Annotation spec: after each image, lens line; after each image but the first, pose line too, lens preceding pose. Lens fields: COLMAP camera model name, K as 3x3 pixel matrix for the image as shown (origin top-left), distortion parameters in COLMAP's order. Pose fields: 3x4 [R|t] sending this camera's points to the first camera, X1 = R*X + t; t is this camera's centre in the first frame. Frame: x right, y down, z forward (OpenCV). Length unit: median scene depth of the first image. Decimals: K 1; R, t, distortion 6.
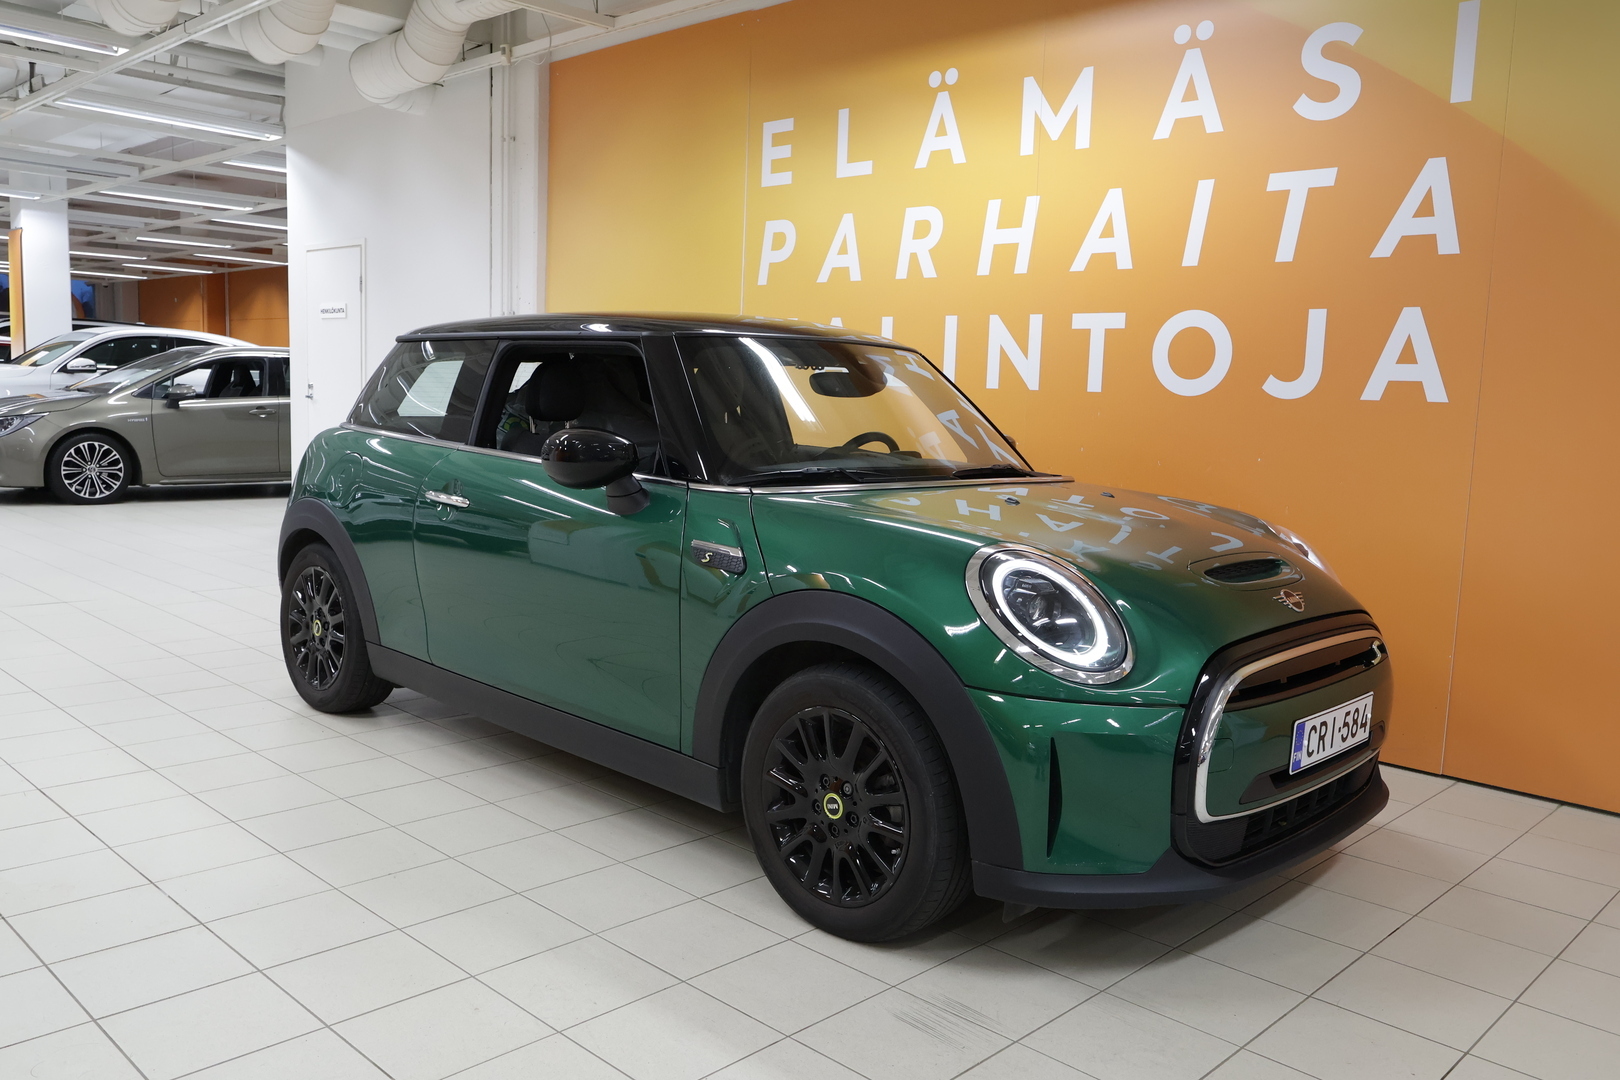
lens RADIAL K [[1271.1, 0, 812.3], [0, 1271.1, 546.3], [0, 0, 1]] dist [0.004457, 0.007670]
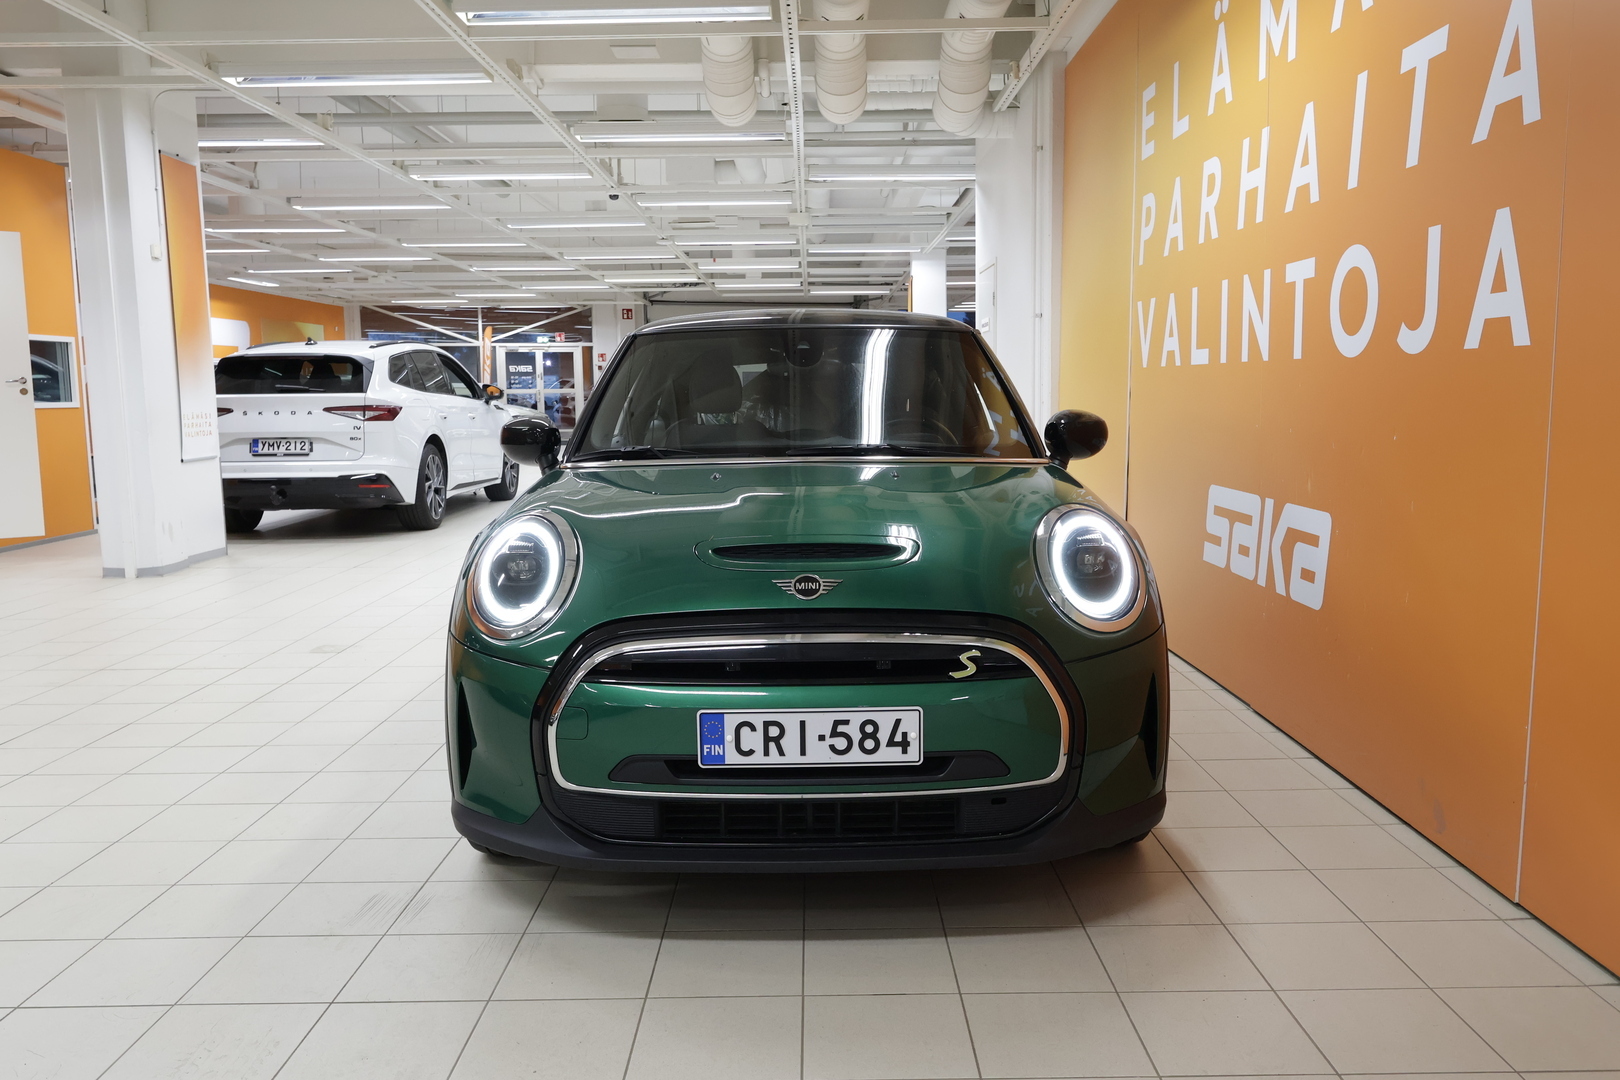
lens RADIAL K [[1271.1, 0, 812.5], [0, 1271.1, 538.8], [0, 0, 1]] dist [0.004457, 0.007670]
pose [[0.691419, 0.041797, -0.721244, 0.575800], [-0.051343, 0.998644, 0.008653, 0.000737], [0.720627, 0.031048, 0.692627, 0.218123]]
